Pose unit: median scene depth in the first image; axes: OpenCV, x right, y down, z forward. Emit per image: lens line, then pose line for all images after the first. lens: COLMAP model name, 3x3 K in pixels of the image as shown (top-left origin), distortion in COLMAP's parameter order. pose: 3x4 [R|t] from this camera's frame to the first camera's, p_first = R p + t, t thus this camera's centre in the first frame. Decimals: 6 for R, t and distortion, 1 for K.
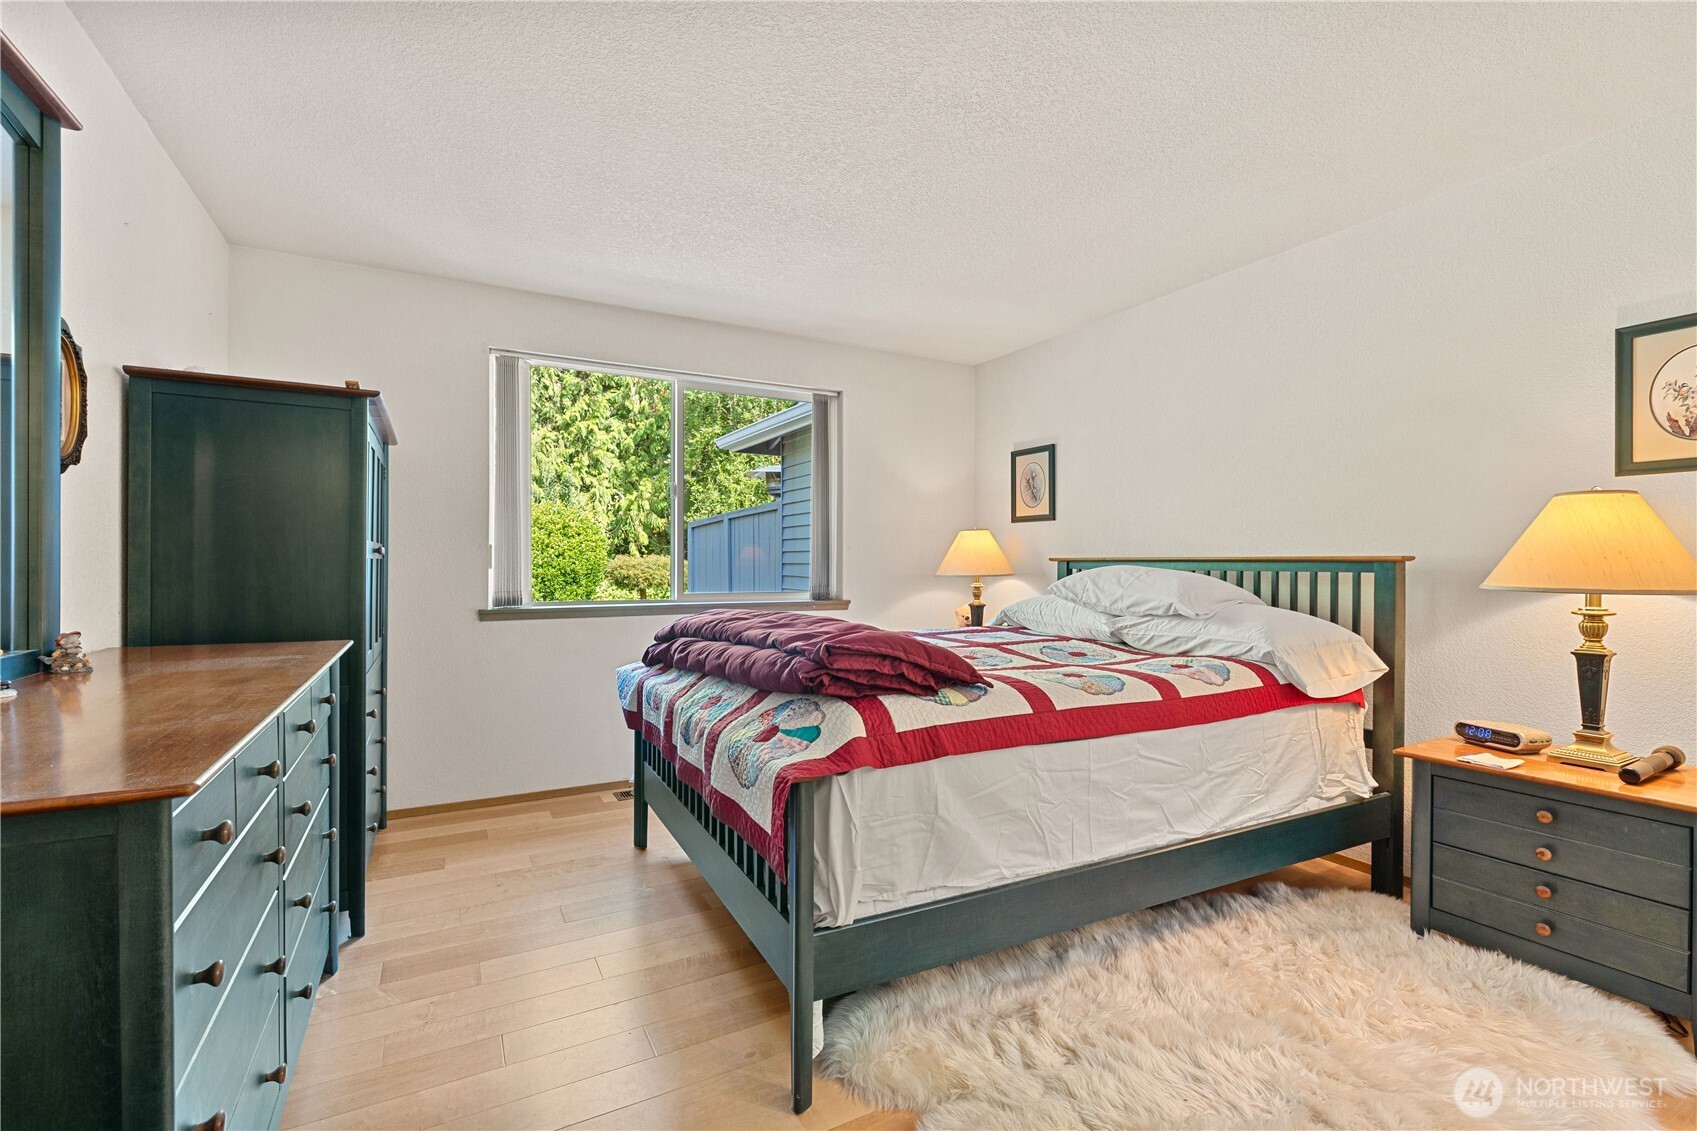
lens RADIAL K [[762.8, 0, 848.5], [0, 762.8, 565.5], [0, 0, 1]] dist [-0.001767, -0.000071]
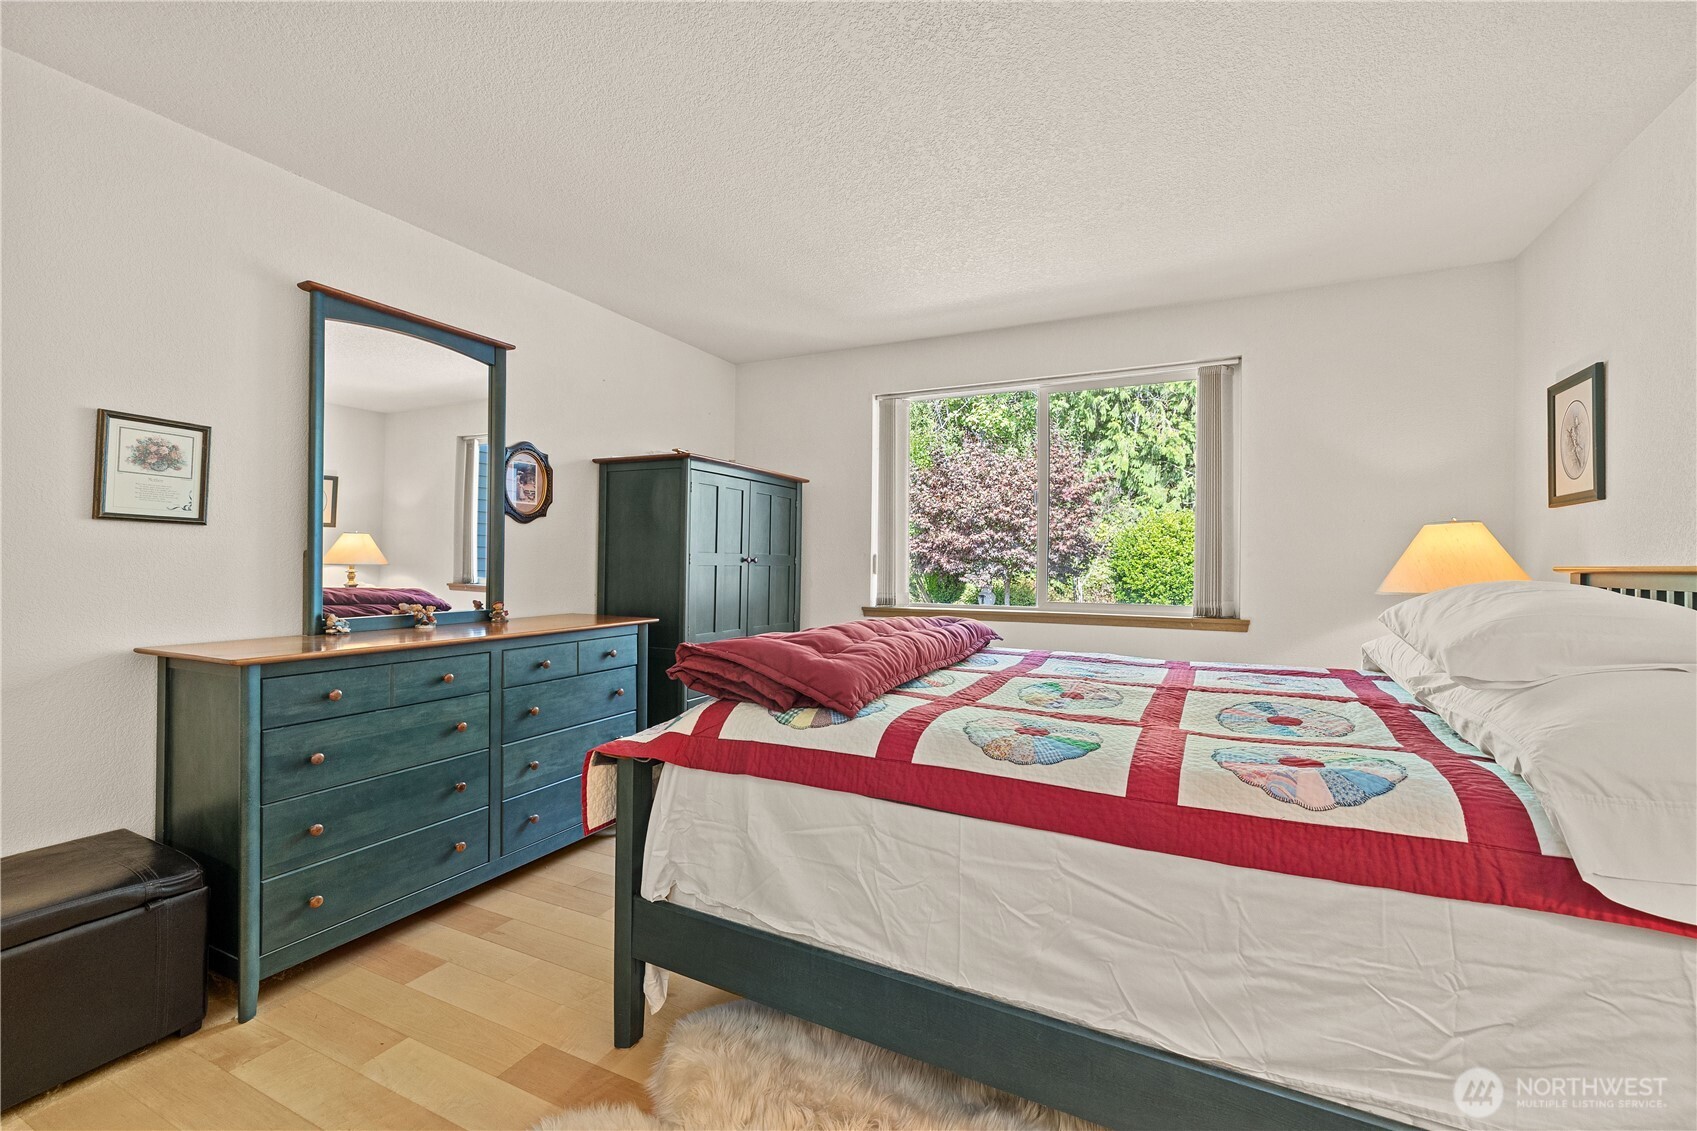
lens RADIAL K [[733.7, 0, 848.4], [0, 733.7, 548.2], [0, 0, 1]] dist [0.001344, -0.000019]
pose [[0.559392, -0.018082, -0.828706, 0.728933], [-0.009393, 0.999560, -0.028150, -0.005860], [0.828850, 0.023531, 0.558976, 0.443964]]
